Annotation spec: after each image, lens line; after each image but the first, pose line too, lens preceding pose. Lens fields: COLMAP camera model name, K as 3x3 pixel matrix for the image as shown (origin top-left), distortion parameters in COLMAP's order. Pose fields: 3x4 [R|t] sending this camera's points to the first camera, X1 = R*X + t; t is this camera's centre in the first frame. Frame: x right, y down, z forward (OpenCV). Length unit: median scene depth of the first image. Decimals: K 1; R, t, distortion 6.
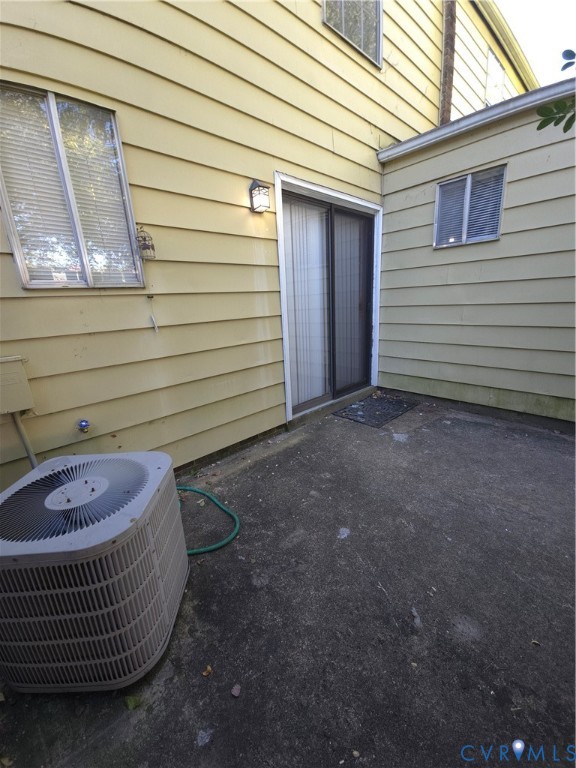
lens RADIAL K [[311.2, 0, 288.0], [0, 311.2, 384.0], [0, 0, 1]] dist [0.002138, -0.000206]
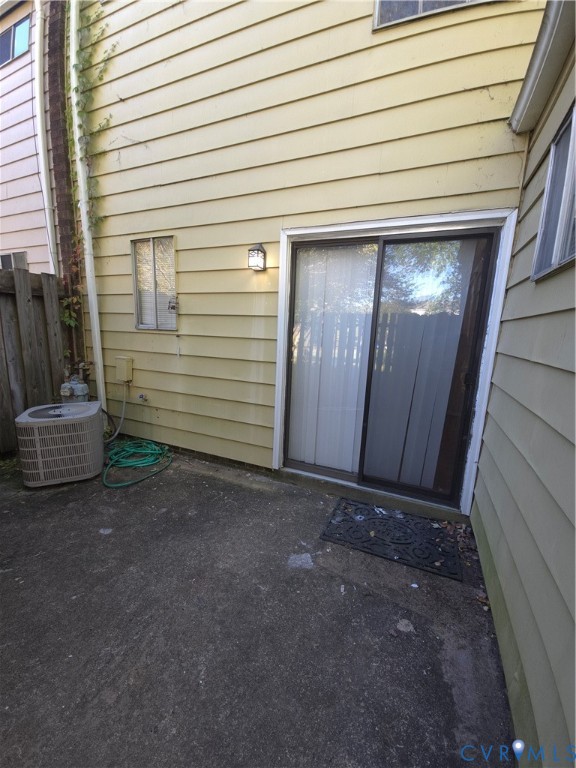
lens RADIAL K [[311.2, 0, 288.0], [0, 311.2, 384.0], [0, 0, 1]] dist [0.002138, -0.000206]
pose [[0.377602, 0.223174, -0.898671, 0.988332], [-0.294478, 0.949077, 0.111959, -0.301519], [0.877895, 0.222363, 0.424094, 0.666512]]
